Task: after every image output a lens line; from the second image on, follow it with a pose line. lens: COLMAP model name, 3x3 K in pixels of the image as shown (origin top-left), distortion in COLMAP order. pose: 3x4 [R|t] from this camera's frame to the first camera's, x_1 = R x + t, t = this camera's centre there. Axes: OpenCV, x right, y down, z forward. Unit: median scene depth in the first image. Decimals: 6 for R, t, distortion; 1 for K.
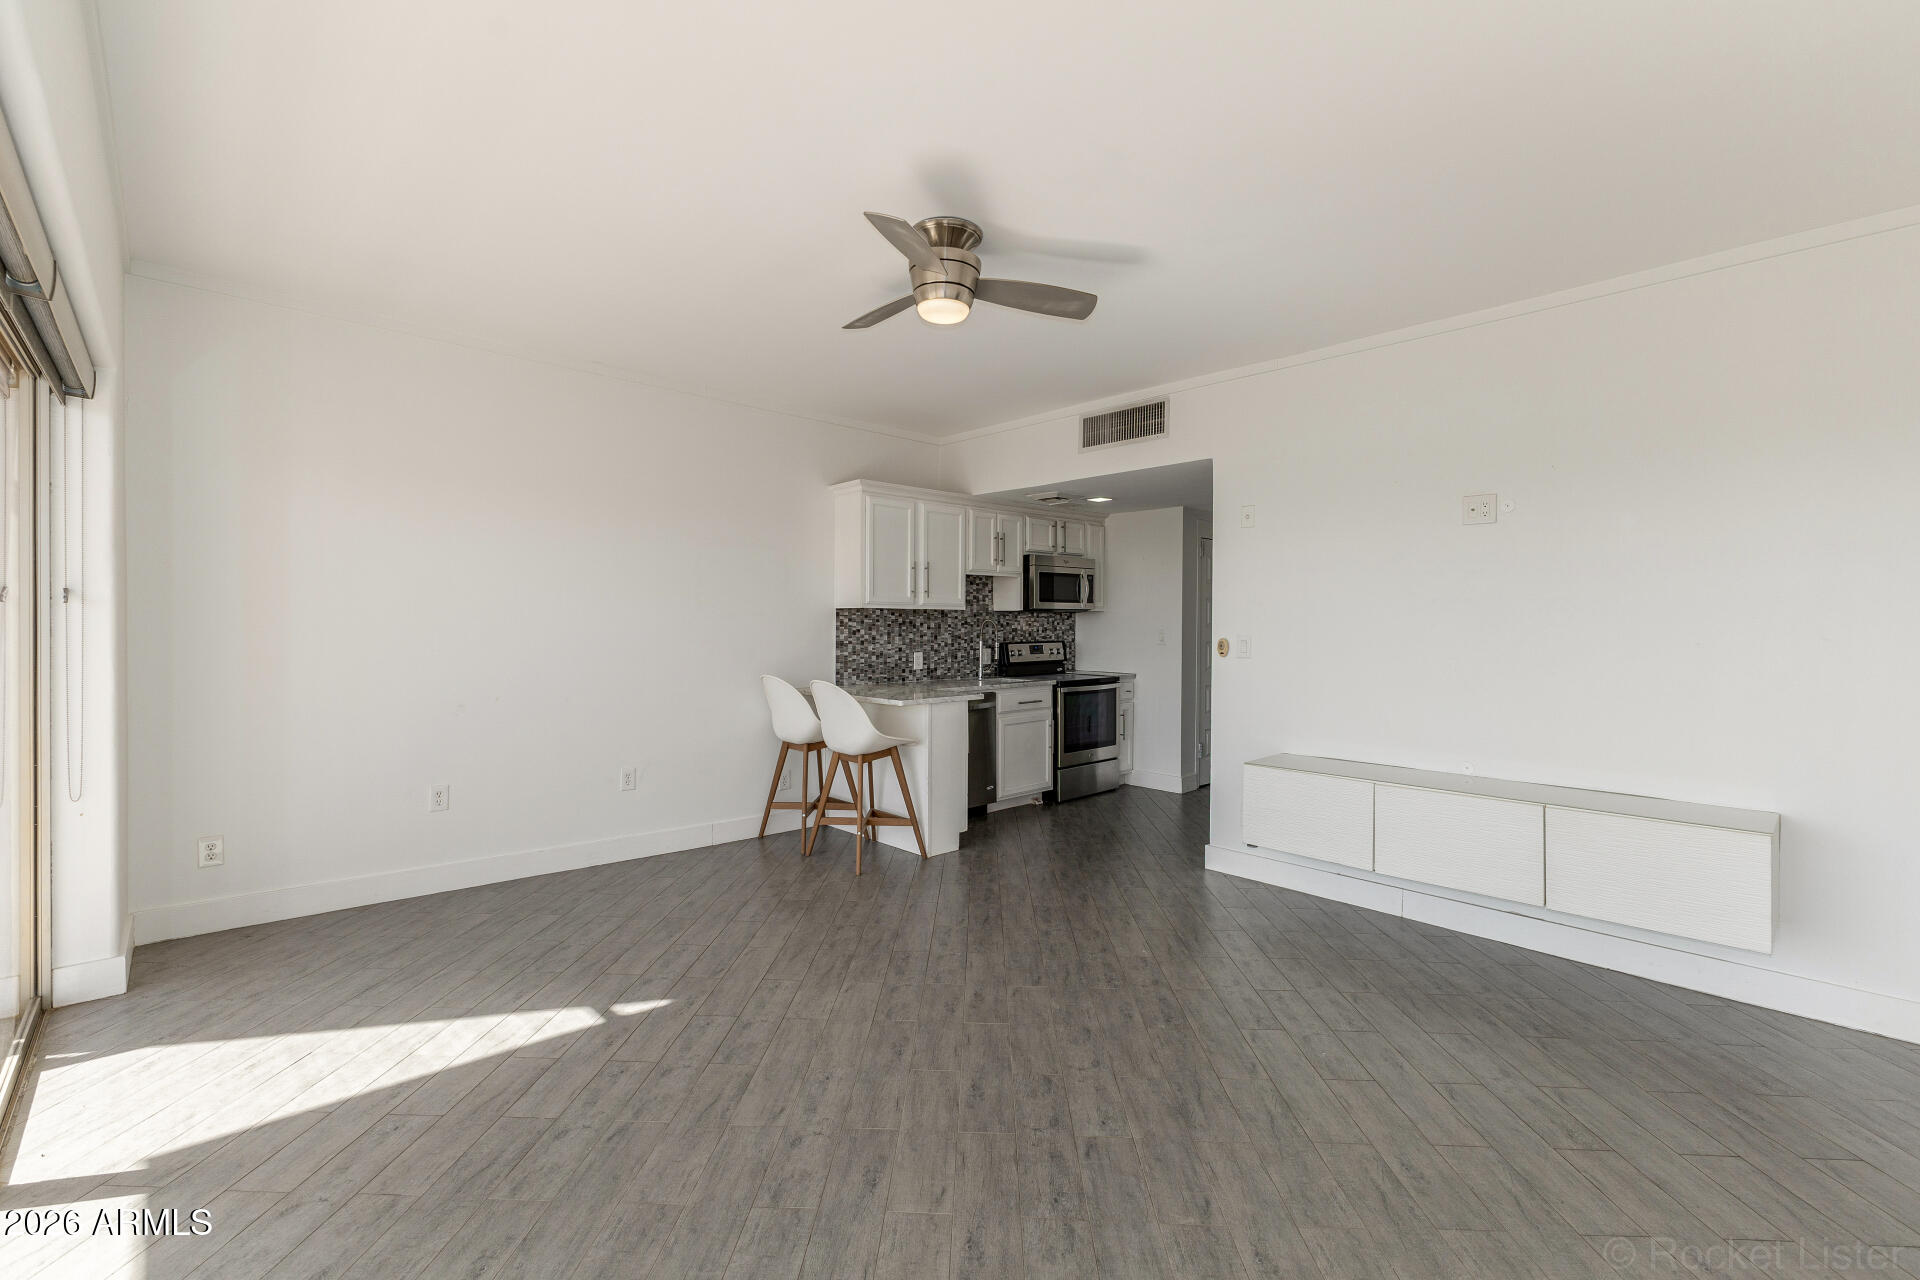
lens RADIAL K [[830.4, 0, 961.2], [0, 830.4, 639.2], [0, 0, 1]] dist [0.015878, -0.004401]
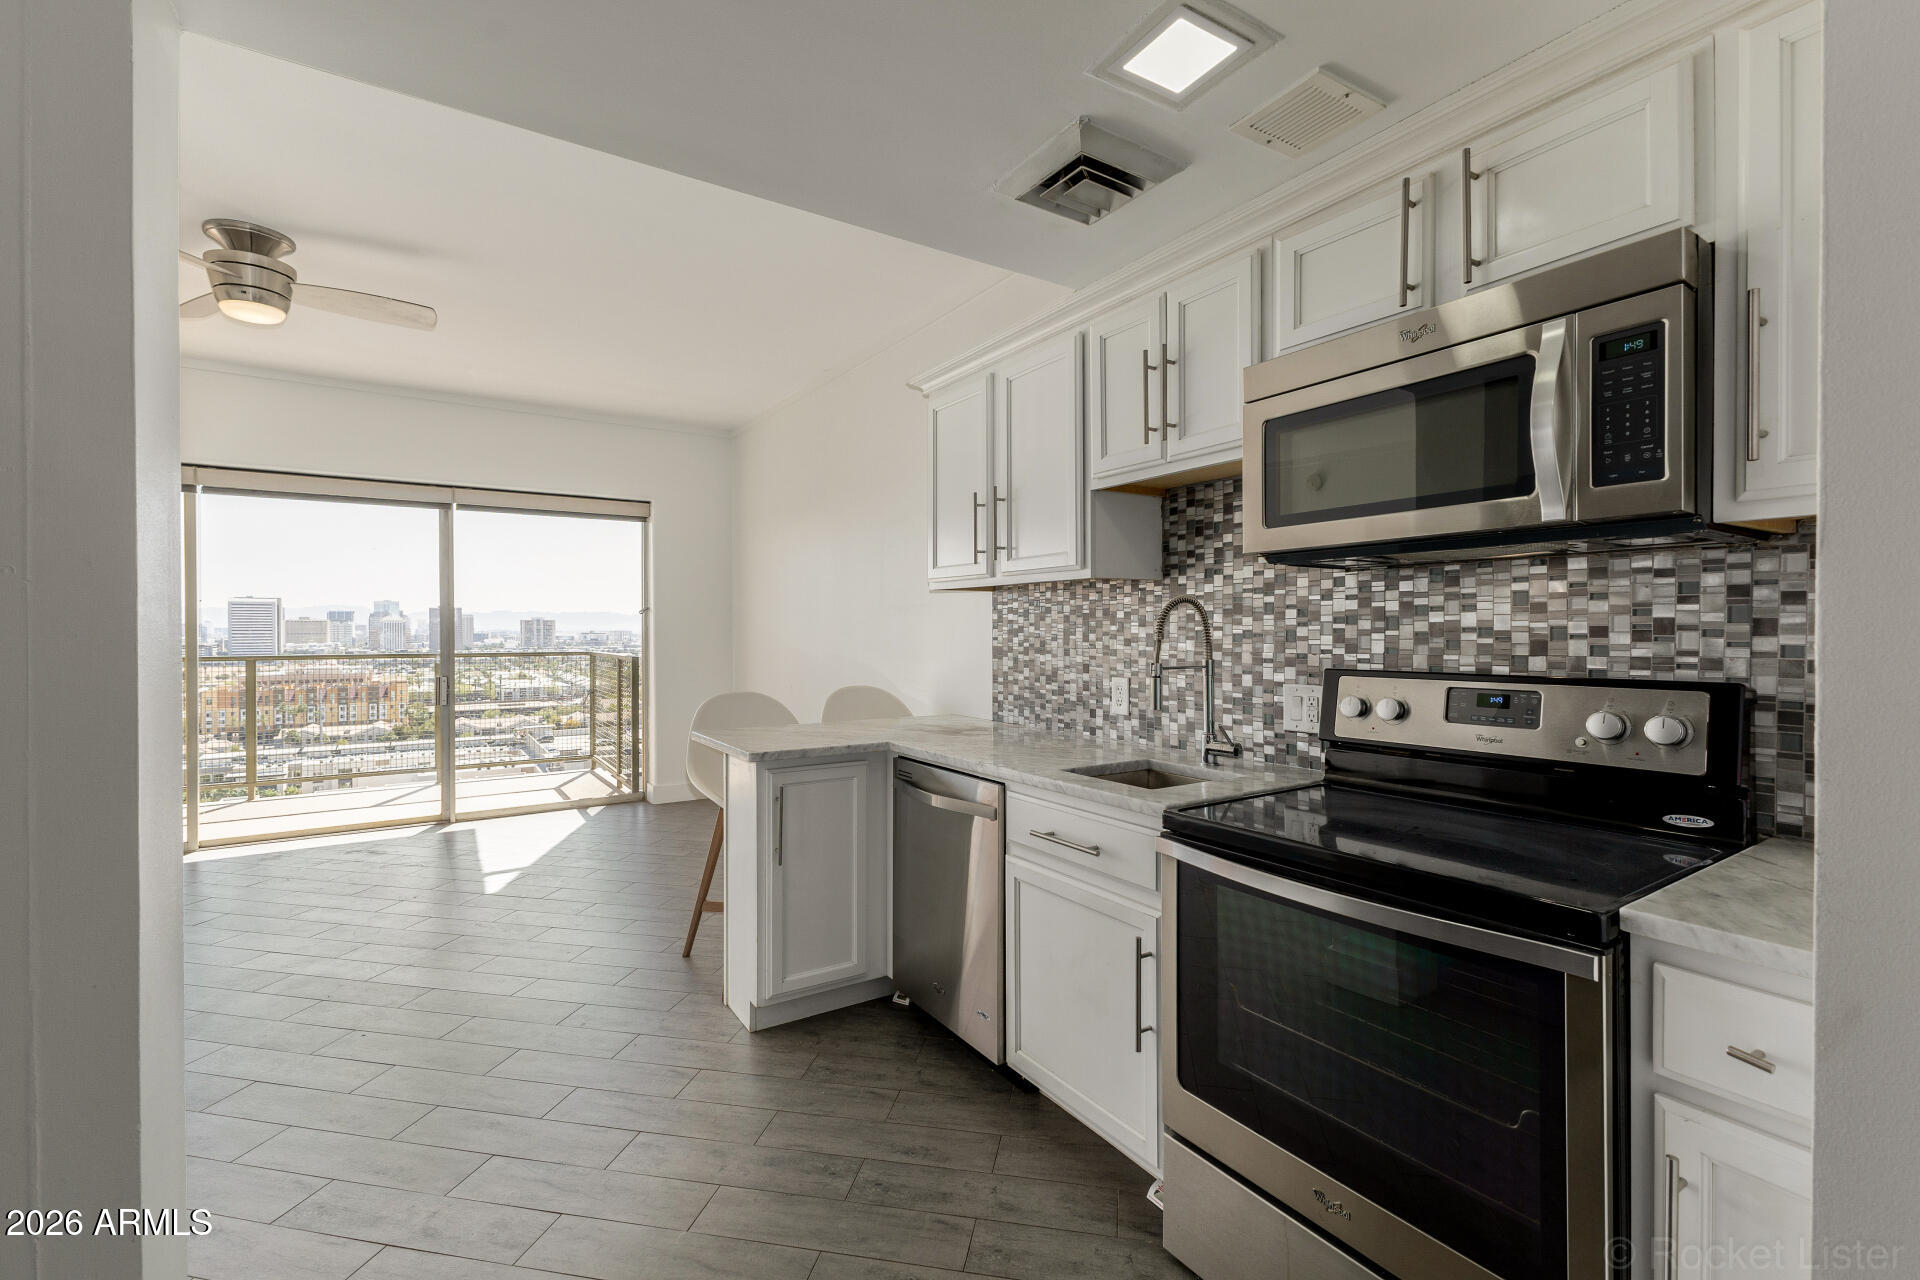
lens RADIAL K [[830.4, 0, 965.6], [0, 830.4, 634.9], [0, 0, 1]] dist [0.015878, -0.004401]
pose [[-0.166513, 0.003922, -0.986031, 0.474289], [-0.019955, 0.999774, 0.007347, -0.010501], [0.985837, 0.020899, -0.166397, 1.146422]]
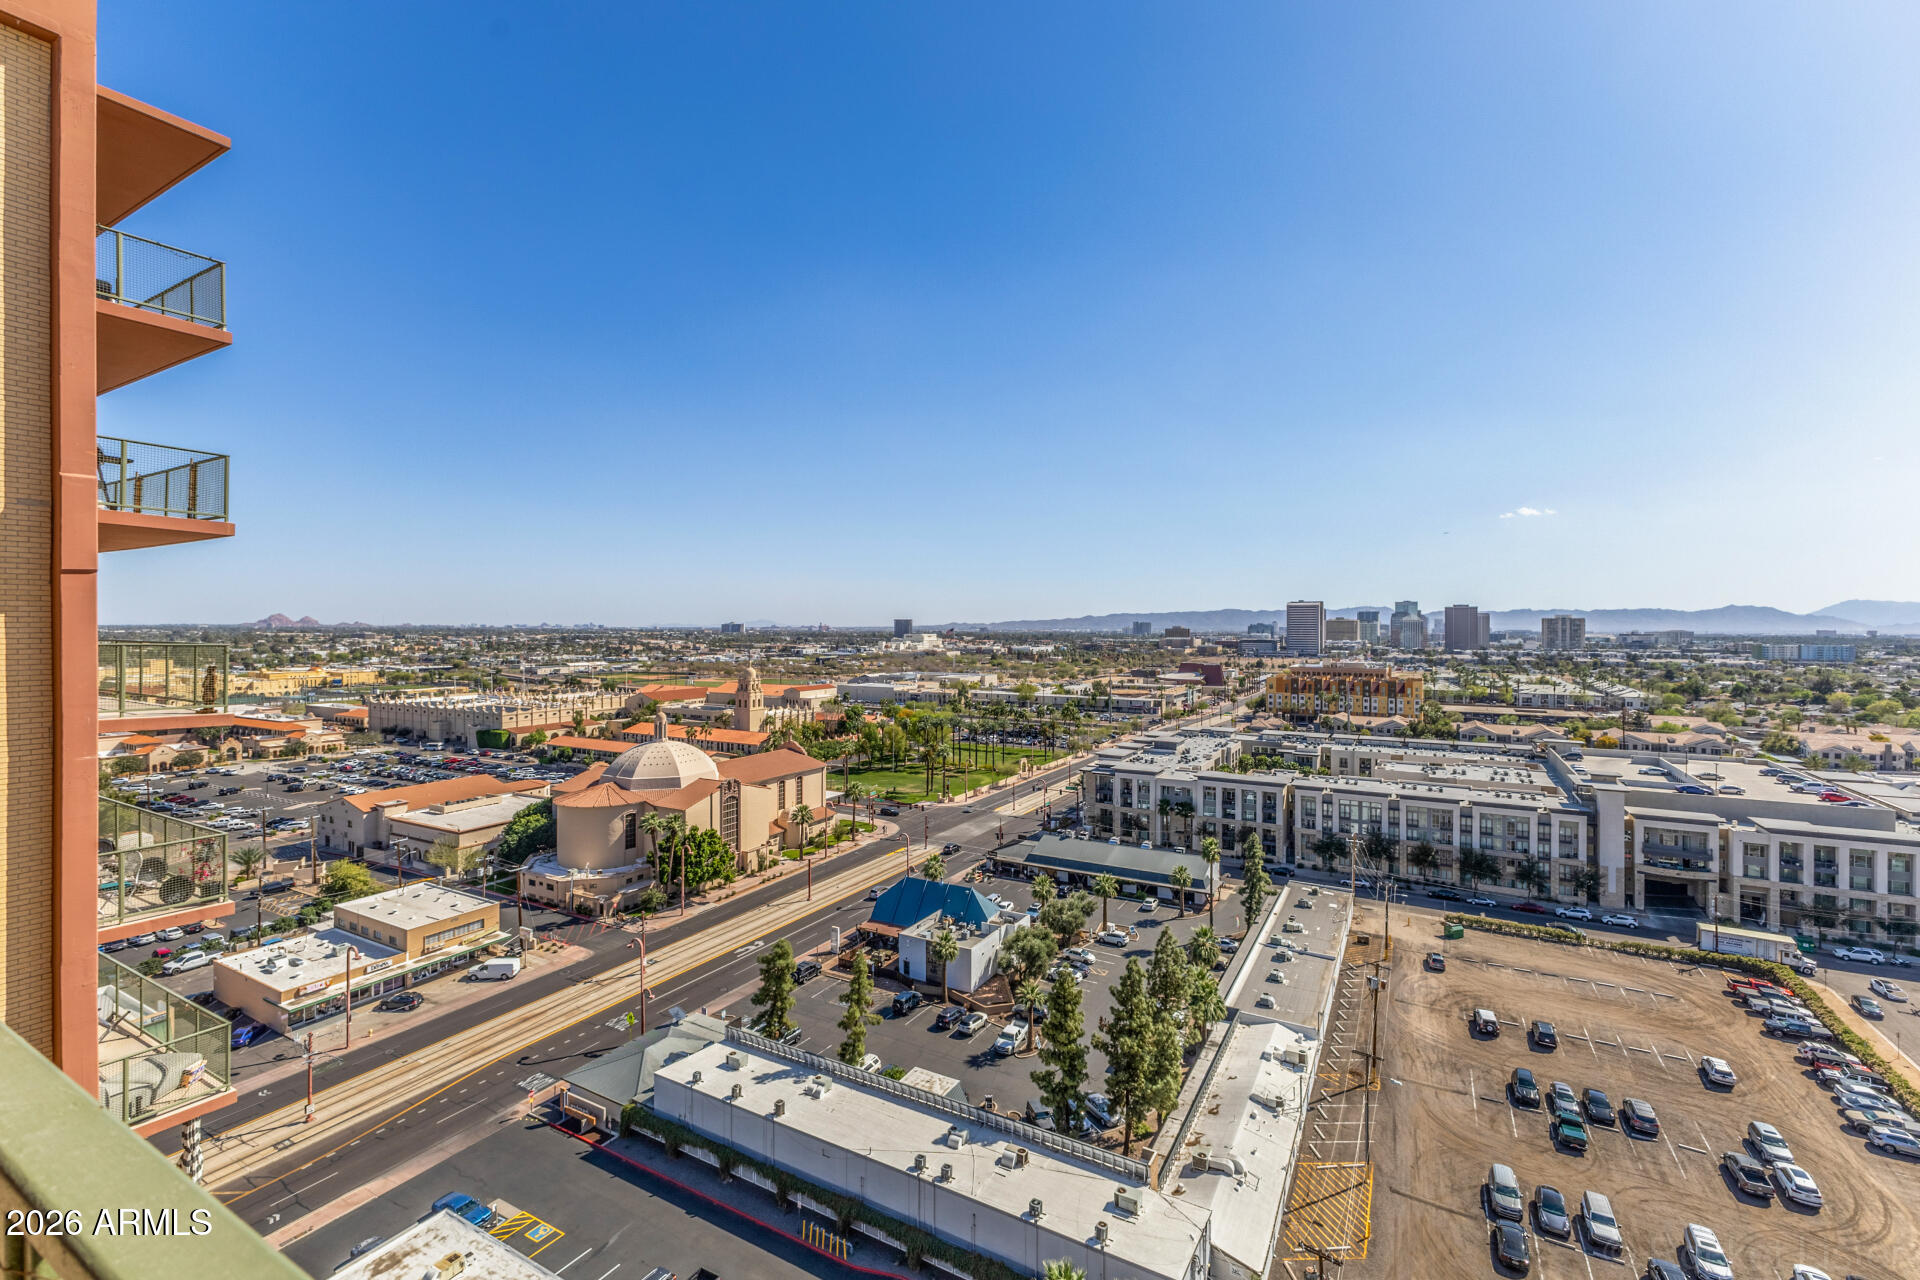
lens RADIAL K [[830.4, 0, 960.6], [0, 830.4, 629.7], [0, 0, 1]] dist [0.015878, -0.004401]
pose [[-0.953831, -0.005692, -0.300291, -0.733780], [-0.012932, 0.999672, 0.022125, -0.008082], [0.300066, 0.024987, -0.953591, 0.243171]]
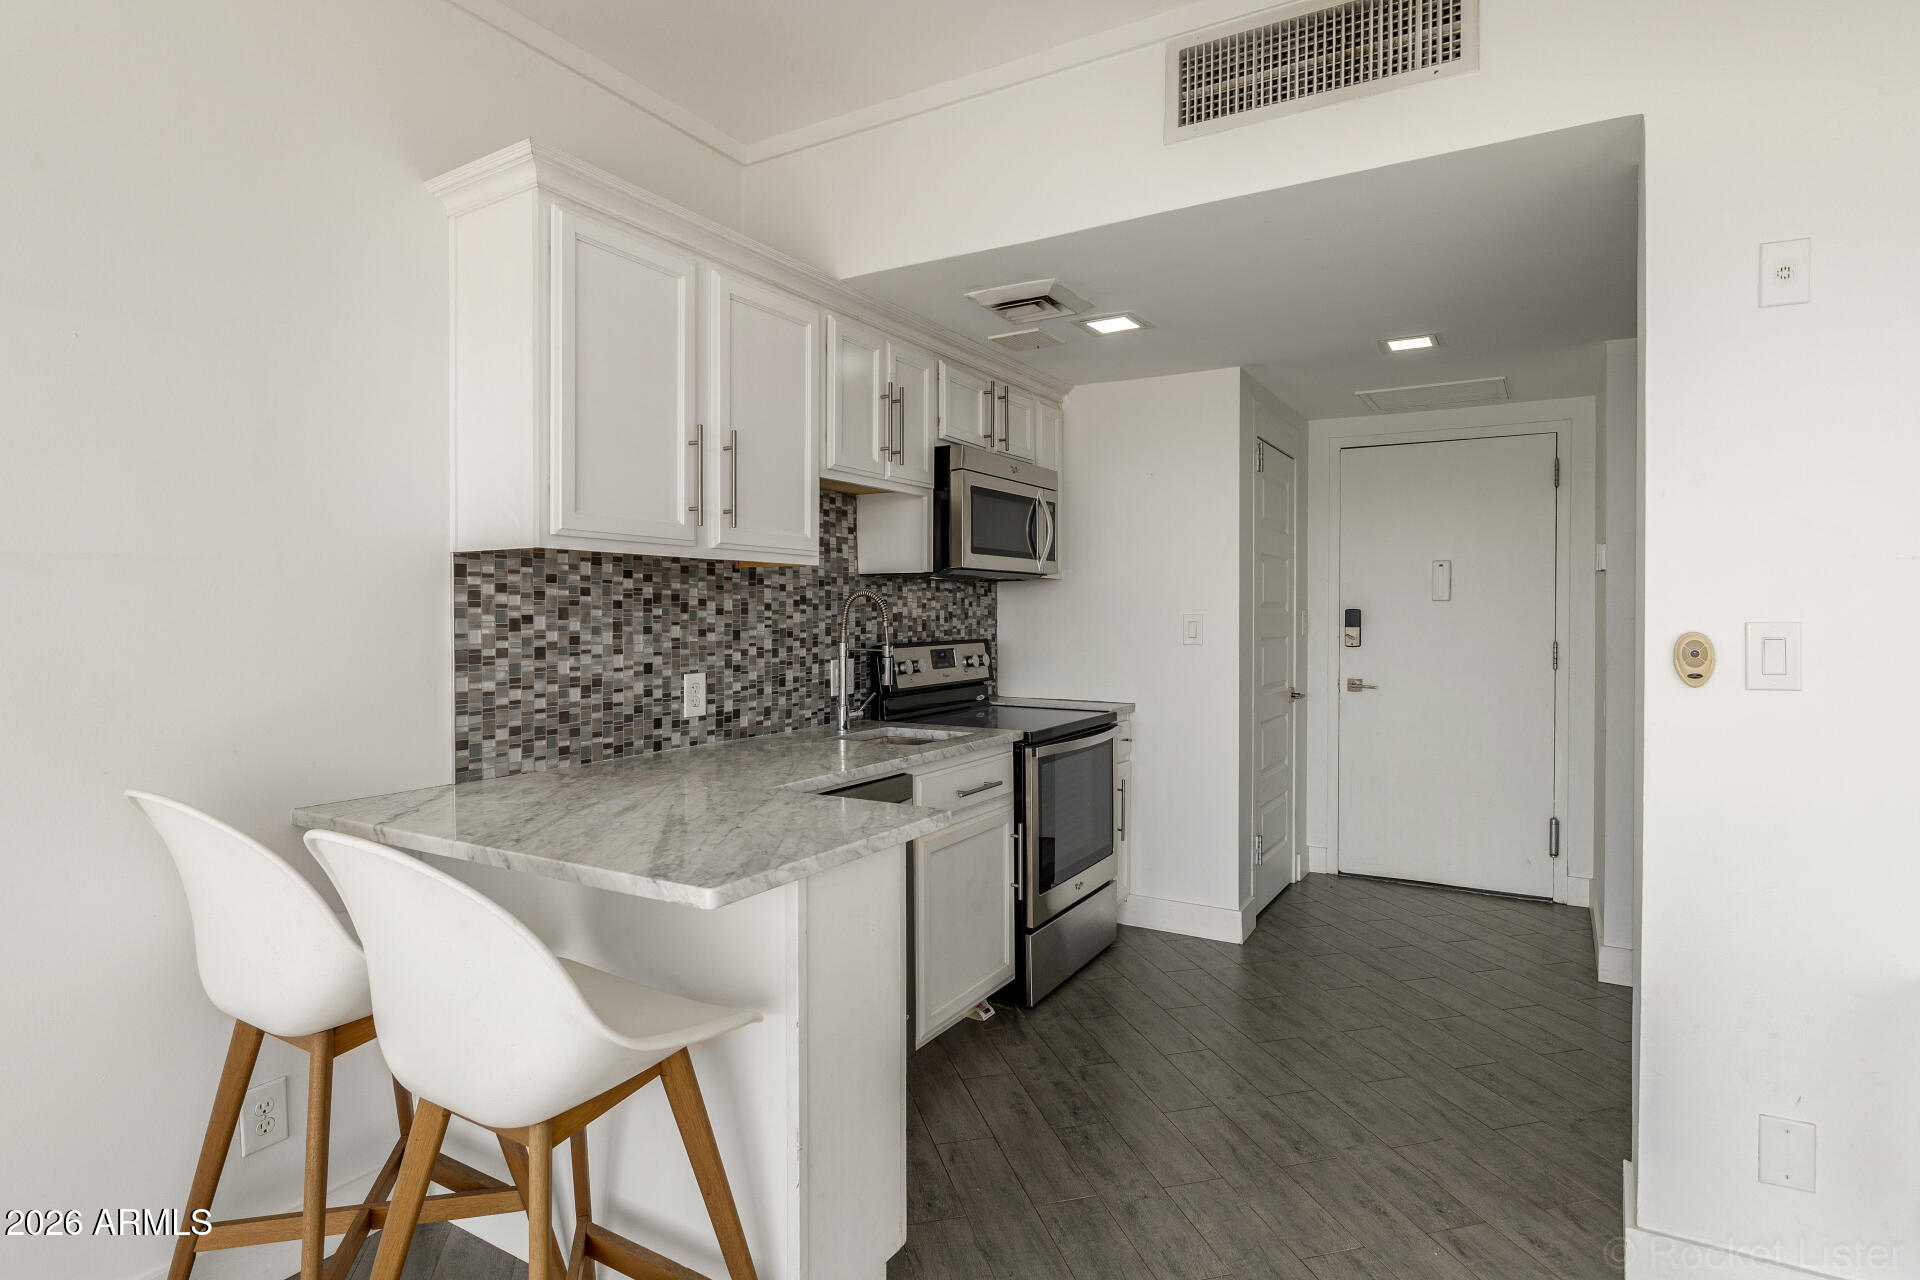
lens RADIAL K [[996.8, 0, 974.8], [0, 996.8, 617.7], [0, 0, 1]] dist [-0.003489, 0.000940]
pose [[0.958254, -0.005967, 0.285856, -0.068782], [0.010600, 0.999836, -0.014664, -0.002765], [-0.285722, 0.017082, 0.958160, 0.590228]]
